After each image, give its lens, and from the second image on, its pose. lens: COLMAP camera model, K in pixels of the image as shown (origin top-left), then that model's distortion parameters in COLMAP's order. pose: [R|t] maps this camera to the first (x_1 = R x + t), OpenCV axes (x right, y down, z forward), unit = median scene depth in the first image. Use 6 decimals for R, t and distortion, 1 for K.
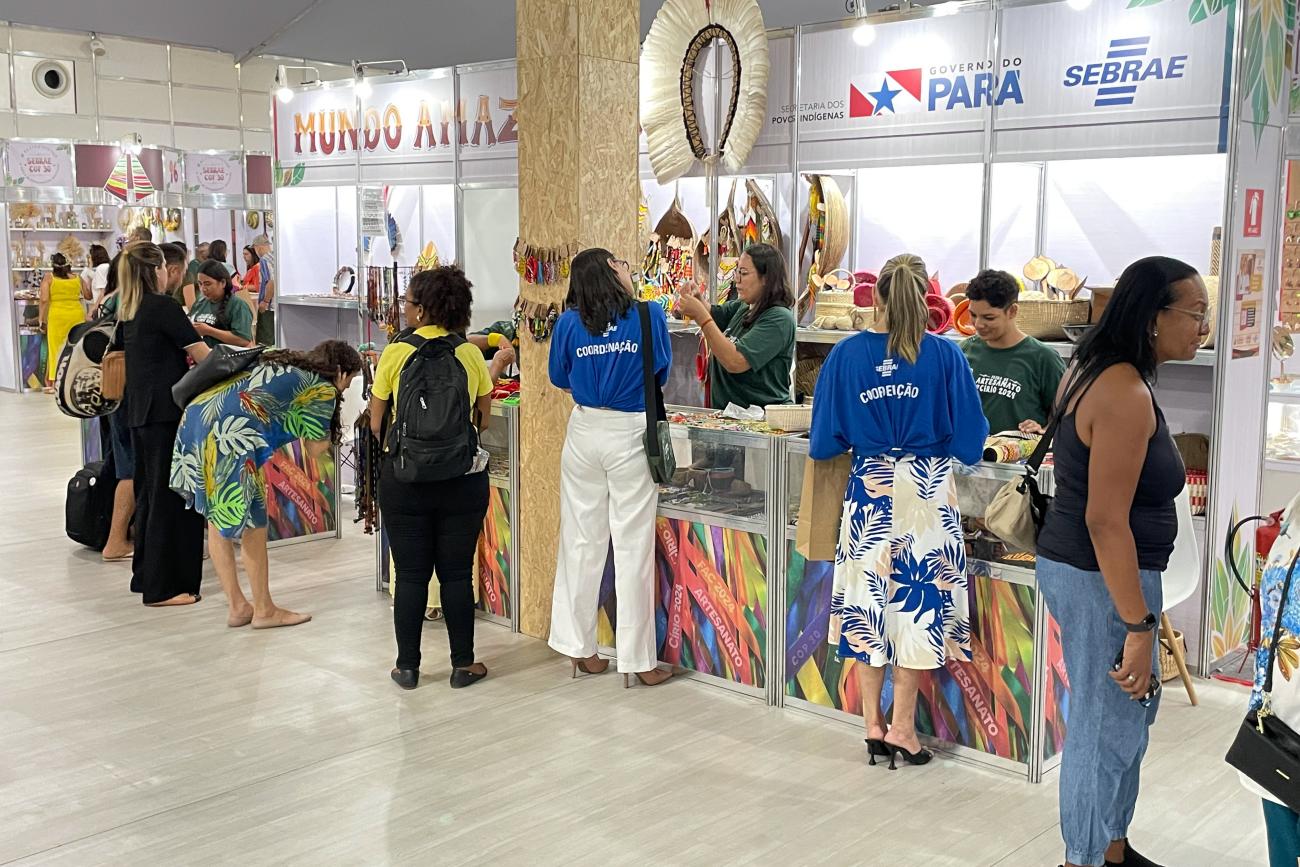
lens RADIAL K [[1375.9, 0, 657.6], [0, 1375.9, 438.4], [0, 0, 1]] dist [0.046511, 0.000000]
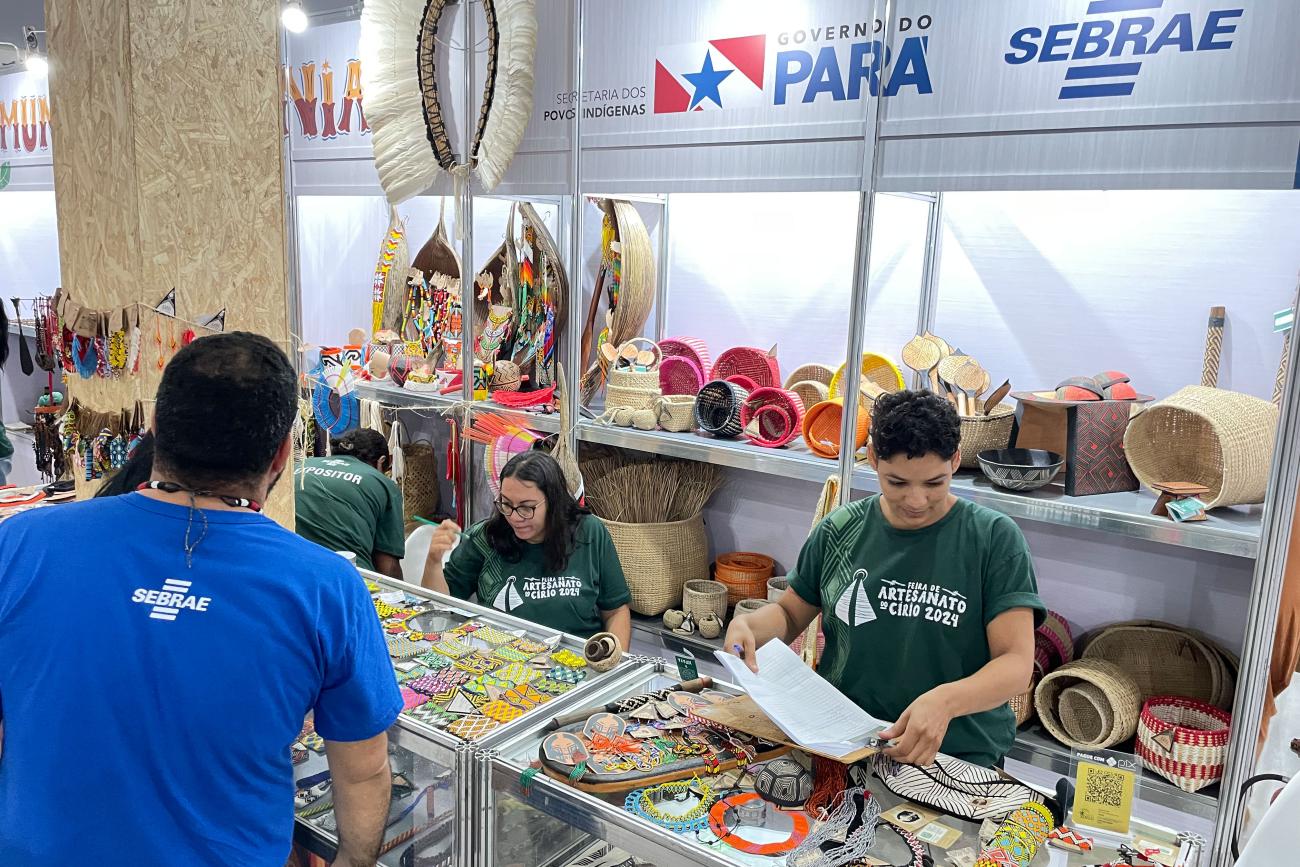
lens RADIAL K [[999.5, 0, 658.3], [0, 999.5, 459.5], [0, 0, 1]] dist [0.068212, -0.097043]
pose [[0.993013, 0.009222, 0.117641, 0.087449], [-0.016634, 0.997926, 0.062182, -0.099184], [-0.116823, -0.063704, 0.991108, 0.522490]]
